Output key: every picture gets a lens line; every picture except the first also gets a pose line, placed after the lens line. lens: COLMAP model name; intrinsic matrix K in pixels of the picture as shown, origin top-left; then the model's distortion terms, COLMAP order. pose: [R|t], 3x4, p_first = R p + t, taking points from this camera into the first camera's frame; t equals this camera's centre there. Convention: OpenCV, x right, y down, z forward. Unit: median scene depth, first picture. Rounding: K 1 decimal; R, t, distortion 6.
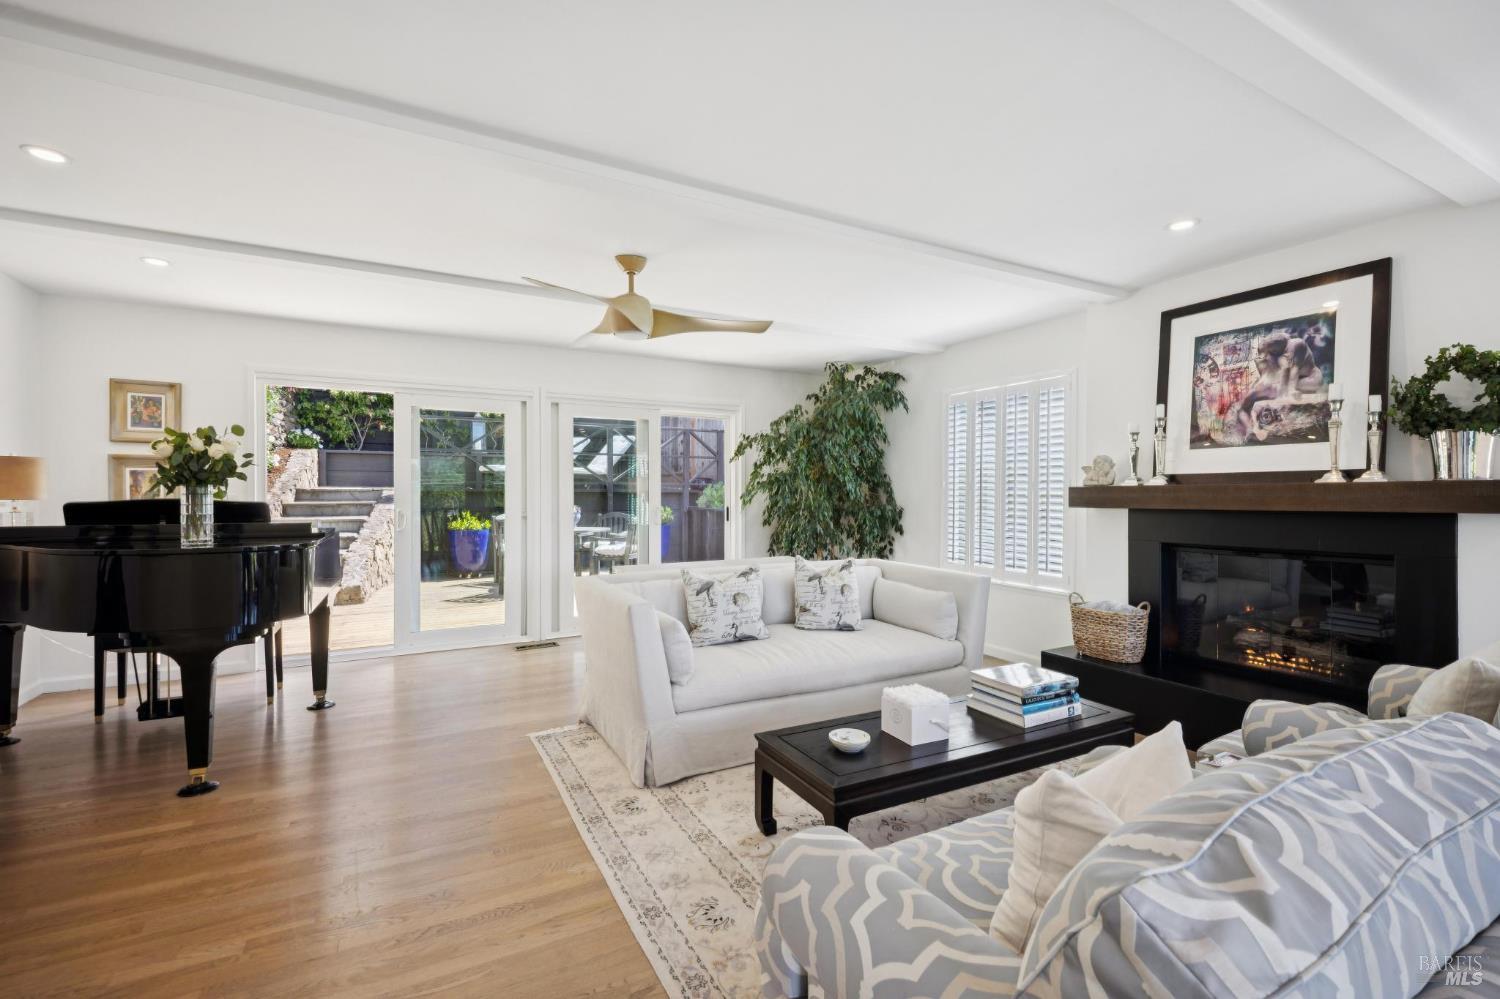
lens RADIAL K [[648.8, 0, 756.1], [0, 648.8, 500.6], [0, 0, 1]] dist [0.004352, -0.000836]
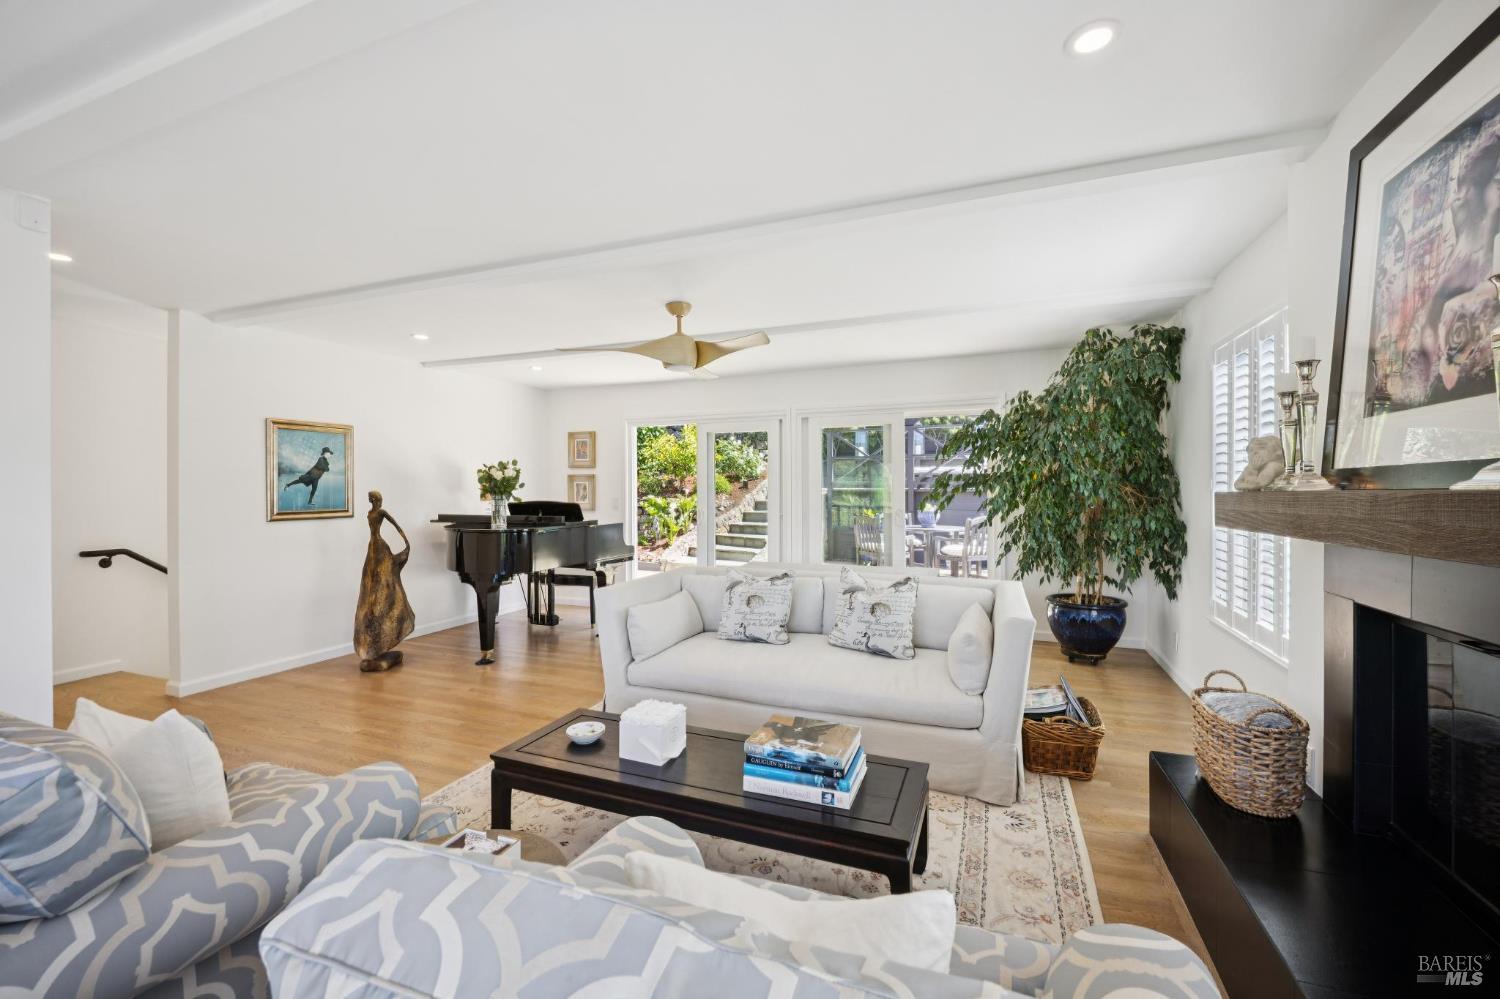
lens RADIAL K [[614.4, 0, 758.0], [0, 614.4, 491.1], [0, 0, 1]] dist [0.003148, -0.000108]
pose [[0.651857, -0.002845, -0.758336, 0.763337], [-0.004987, 0.999955, -0.008038, -0.018863], [0.758325, 0.009022, 0.651814, 0.372858]]
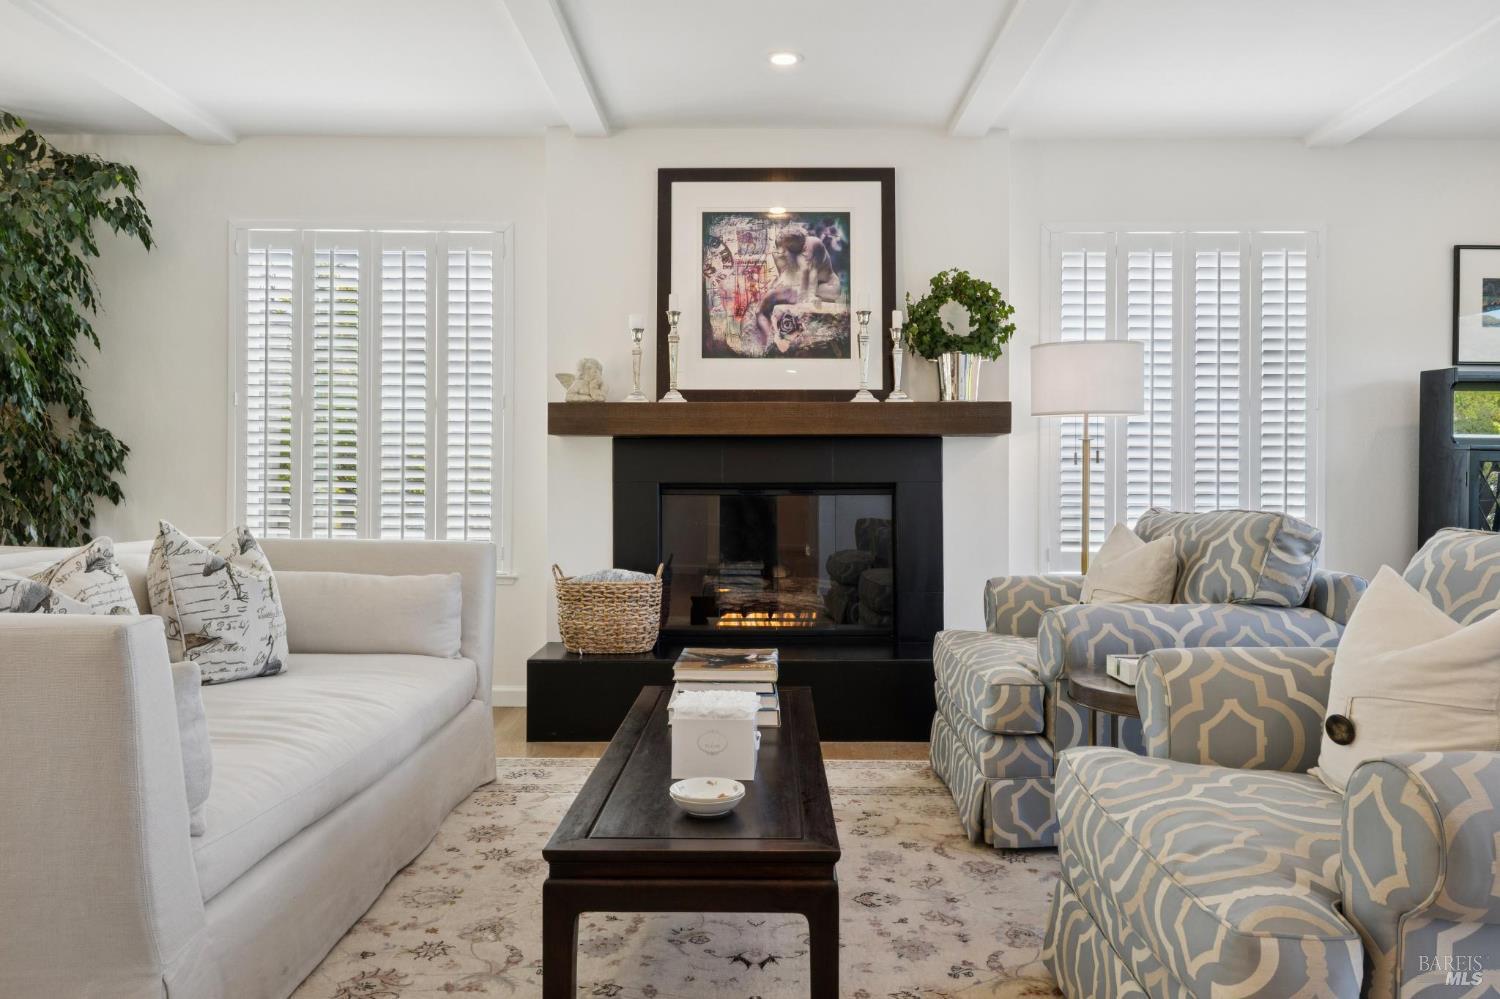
lens RADIAL K [[1070.4, 0, 739.1], [0, 1070.4, 489.3], [0, 0, 1]] dist [0.028280, -0.013843]
pose [[0.491431, -0.008183, 0.870878, -0.430086], [0.006161, 0.999964, 0.005919, 0.071789], [-0.870895, 0.002457, 0.491463, 0.364786]]
